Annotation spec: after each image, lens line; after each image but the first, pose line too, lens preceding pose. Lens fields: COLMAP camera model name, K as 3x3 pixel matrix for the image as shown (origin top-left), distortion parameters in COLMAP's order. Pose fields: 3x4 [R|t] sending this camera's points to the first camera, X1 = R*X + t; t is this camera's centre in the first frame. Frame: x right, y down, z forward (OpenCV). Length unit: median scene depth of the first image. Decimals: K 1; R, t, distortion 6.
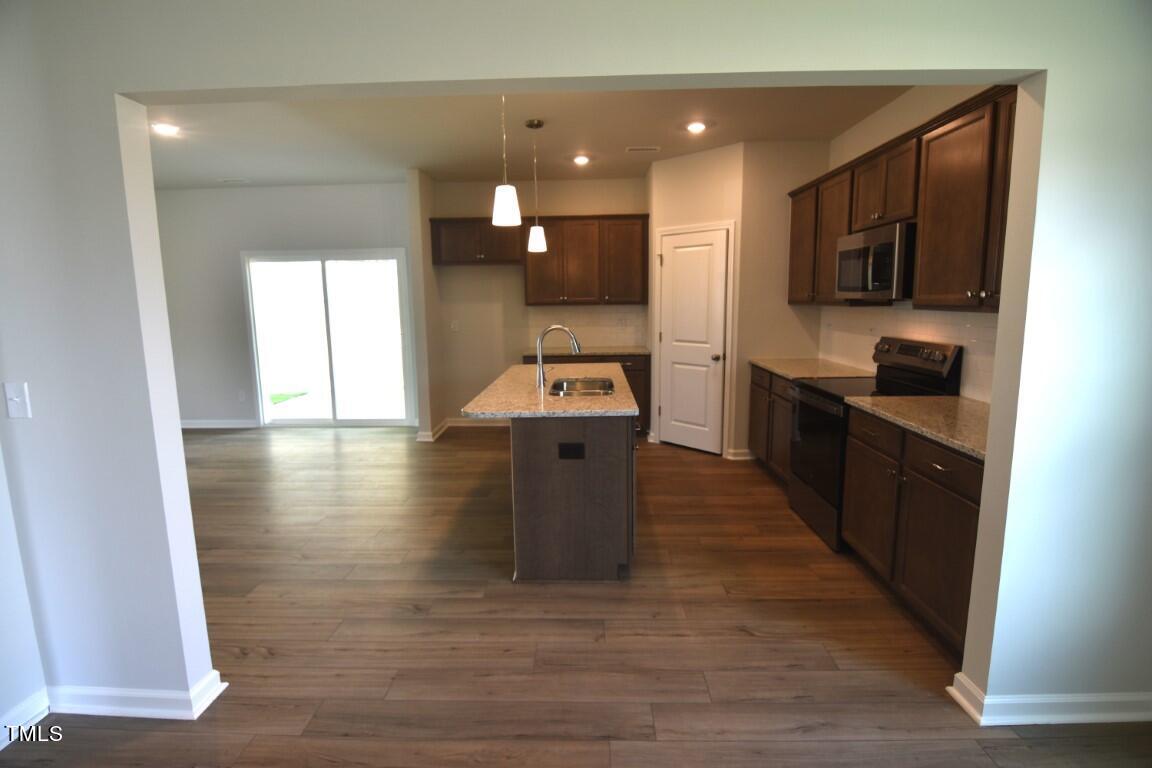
lens RADIAL K [[561.3, 0, 577.0], [0, 561.3, 380.0], [0, 0, 1]] dist [0.002935, -0.021651]
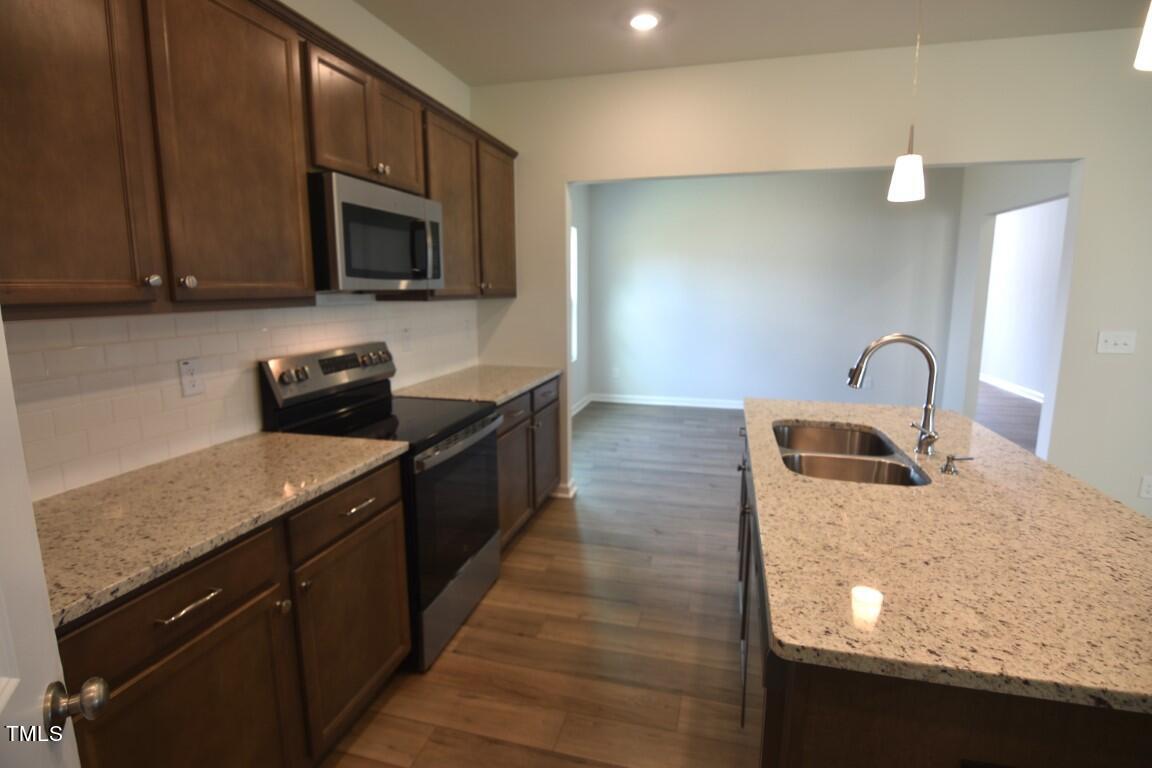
lens RADIAL K [[561.3, 0, 577.0], [0, 561.3, 380.0], [0, 0, 1]] dist [0.002935, -0.021651]
pose [[-0.972743, -0.022161, 0.230826, 0.118758], [0.048832, 0.953525, 0.297330, -0.202200], [-0.226688, 0.300498, -0.926452, 1.403106]]
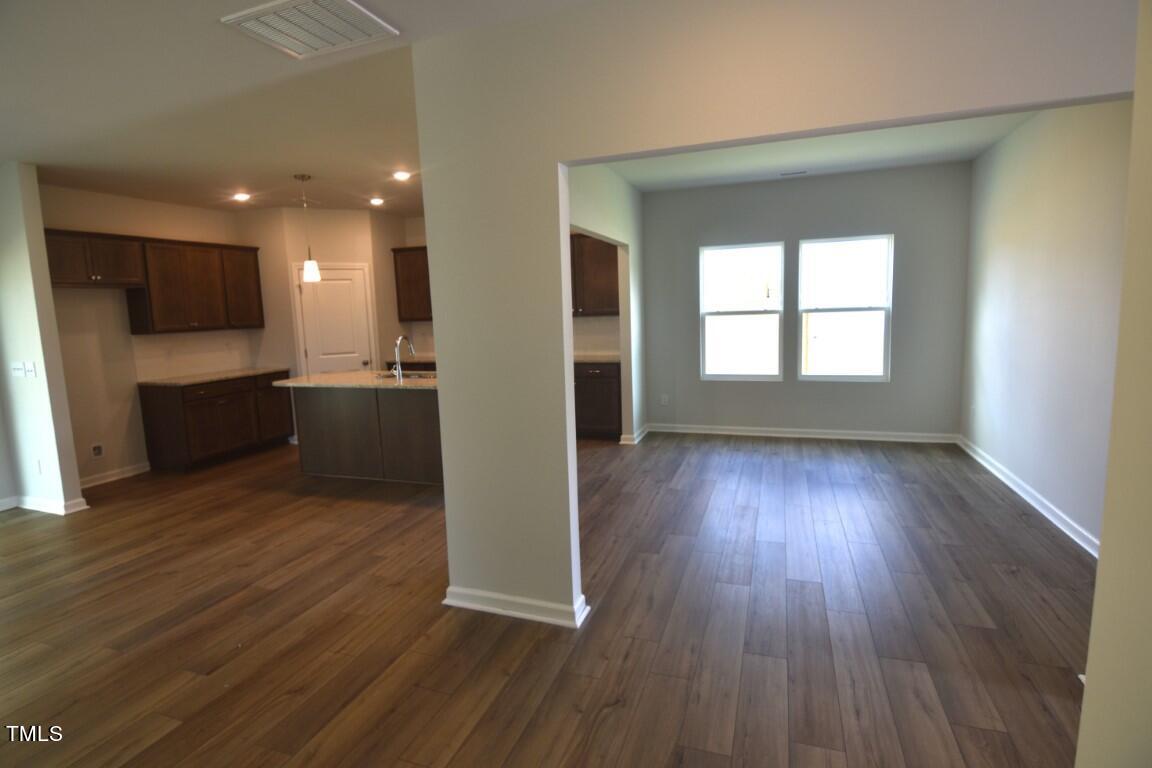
lens RADIAL K [[569.6, 0, 576.0], [0, 569.6, 384.0], [0, 0, 1]] dist [0.012490, -0.022838]
pose [[0.307658, -0.126744, 0.943018, -1.178682], [0.170372, 0.982409, 0.076455, -0.010192], [-0.936119, 0.137142, 0.323840, 0.107202]]
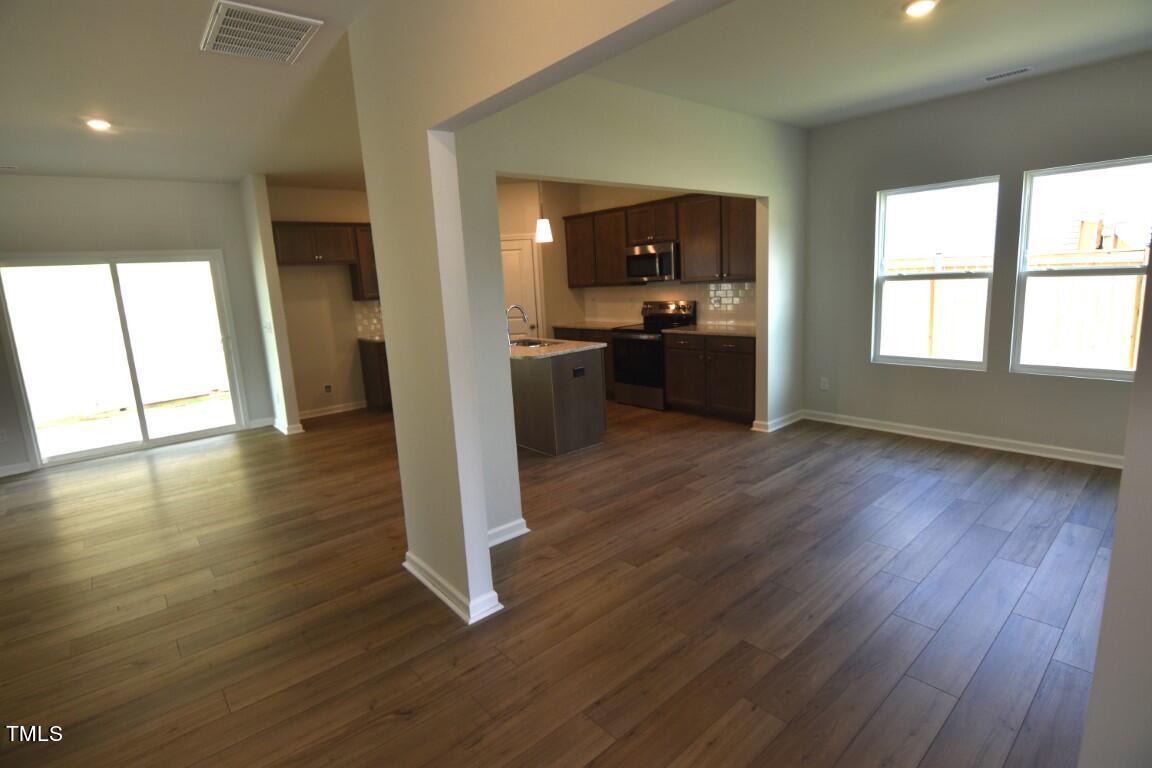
lens RADIAL K [[561.3, 0, 577.0], [0, 561.3, 380.0], [0, 0, 1]] dist [0.002935, -0.021651]
pose [[0.735308, -0.147670, 0.661450, -0.856399], [0.142964, 0.987809, 0.061604, 0.031438], [-0.662483, 0.049266, 0.747455, -0.219158]]
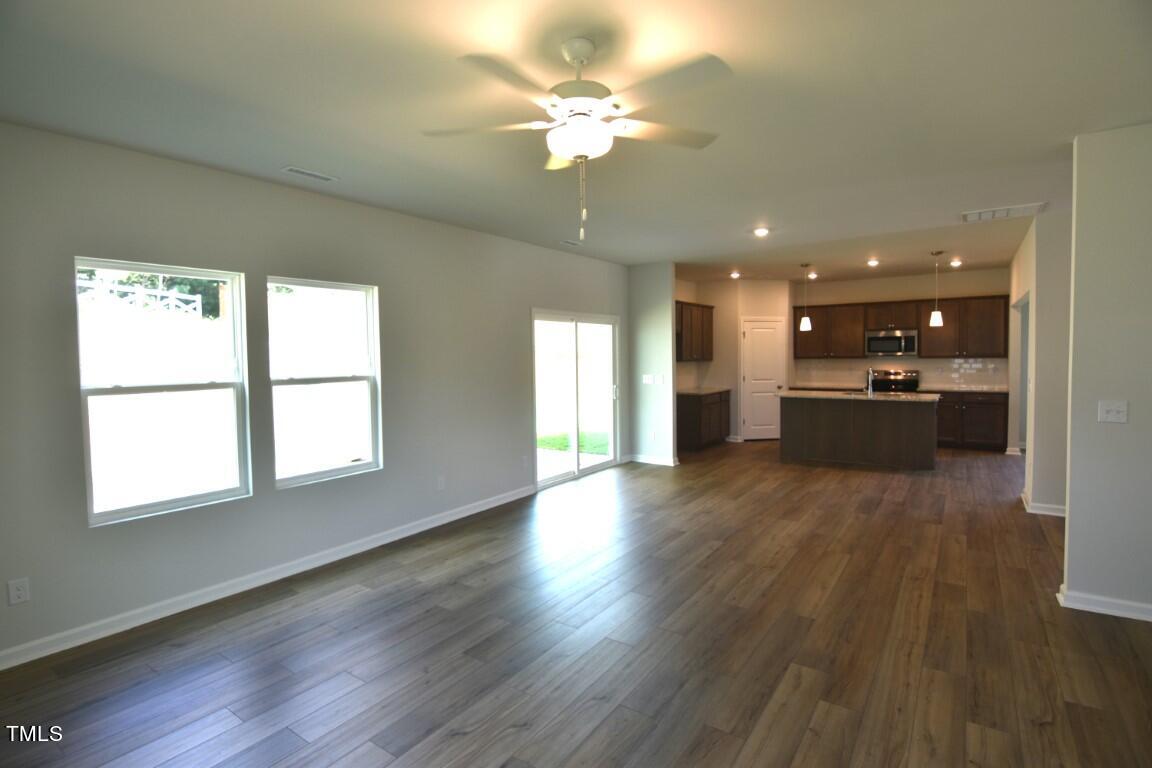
lens RADIAL K [[561.3, 0, 577.0], [0, 561.3, 380.0], [0, 0, 1]] dist [0.002935, -0.021651]
pose [[0.542752, -0.032649, 0.839258, -2.243546], [0.129589, 0.990534, -0.045272, -0.086678], [-0.829835, 0.133330, 0.541845, 0.697806]]
